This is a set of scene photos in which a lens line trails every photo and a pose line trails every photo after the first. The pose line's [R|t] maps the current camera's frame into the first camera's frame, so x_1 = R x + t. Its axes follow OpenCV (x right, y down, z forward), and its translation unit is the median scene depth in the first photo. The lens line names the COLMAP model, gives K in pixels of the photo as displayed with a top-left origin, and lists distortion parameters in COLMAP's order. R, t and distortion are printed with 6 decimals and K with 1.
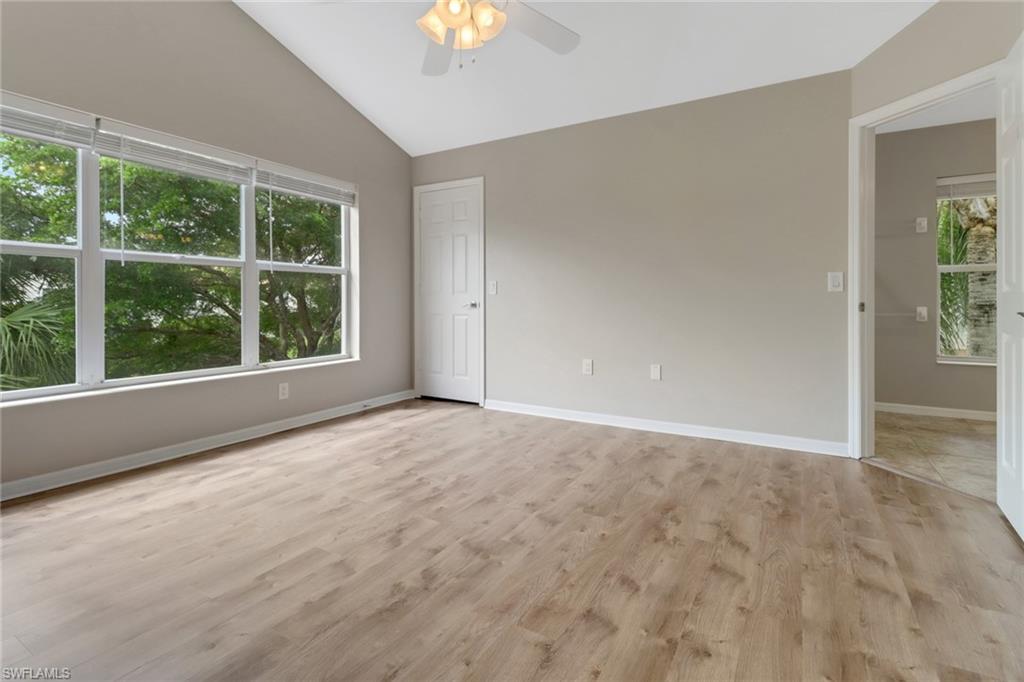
lens RADIAL K [[502.6, 0, 507.2], [0, 502.6, 304.6], [0, 0, 1]] dist [0.023099, -0.014758]
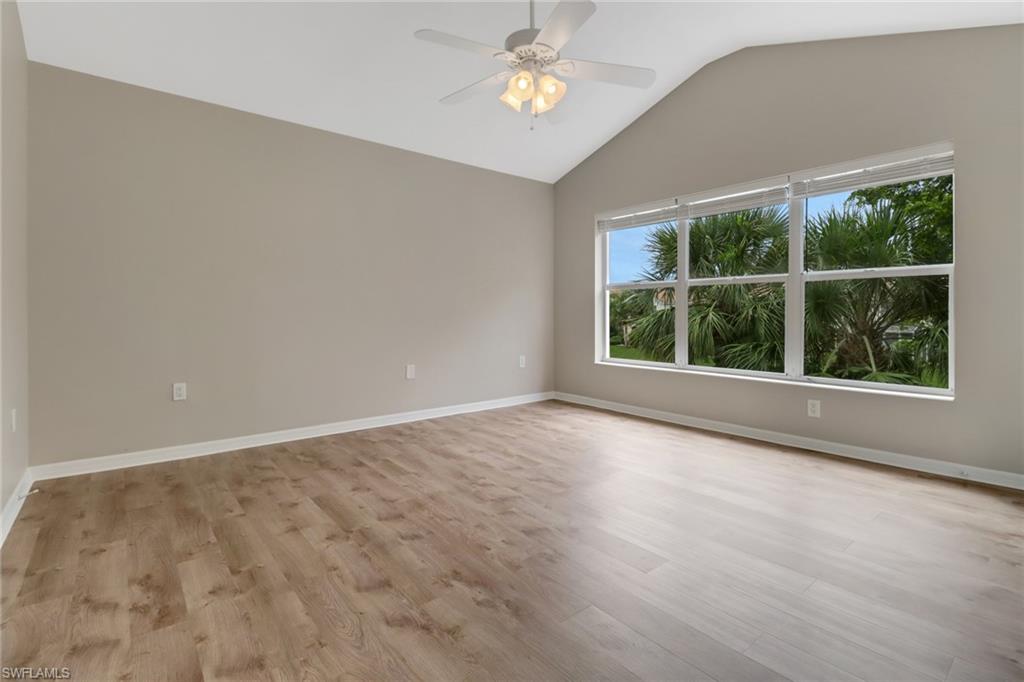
lens RADIAL K [[484.0, 0, 508.1], [0, 484.0, 320.4], [0, 0, 1]] dist [0.018759, -0.012905]
pose [[-0.367936, 0.013859, -0.929748, 0.919660], [-0.003144, 0.999865, 0.016149, -0.010213], [0.929846, 0.008865, -0.367842, 1.198885]]
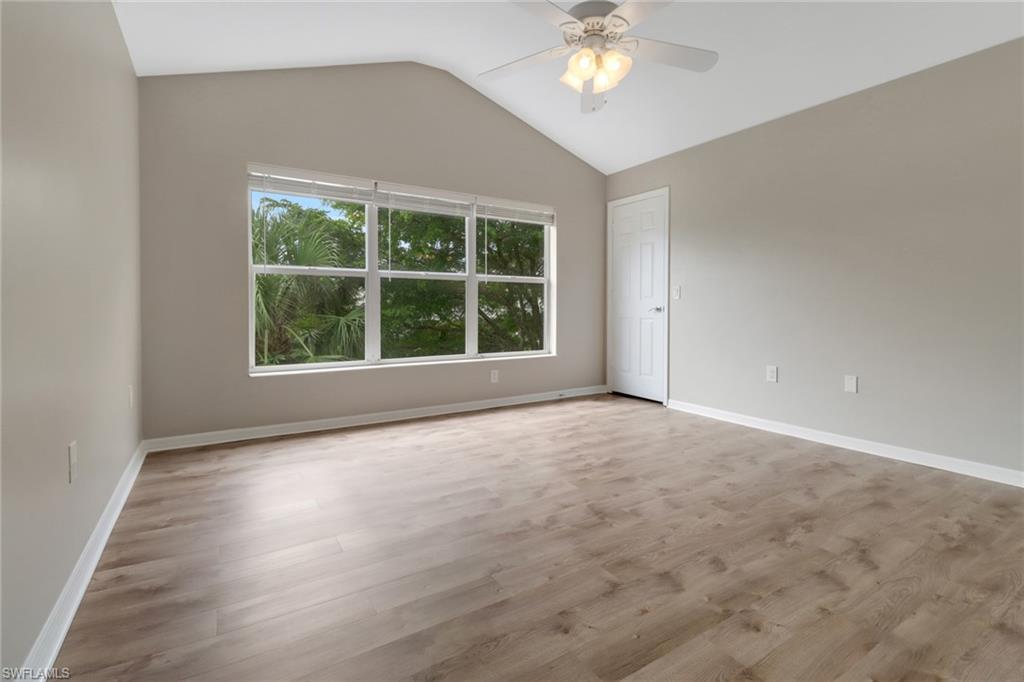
lens RADIAL K [[484.0, 0, 508.1], [0, 484.0, 320.4], [0, 0, 1]] dist [0.018759, -0.012905]
pose [[0.886850, 0.014955, -0.461816, 0.227857], [-0.002987, 0.999641, 0.026634, -0.004844], [0.462048, -0.022241, 0.886576, -0.101469]]
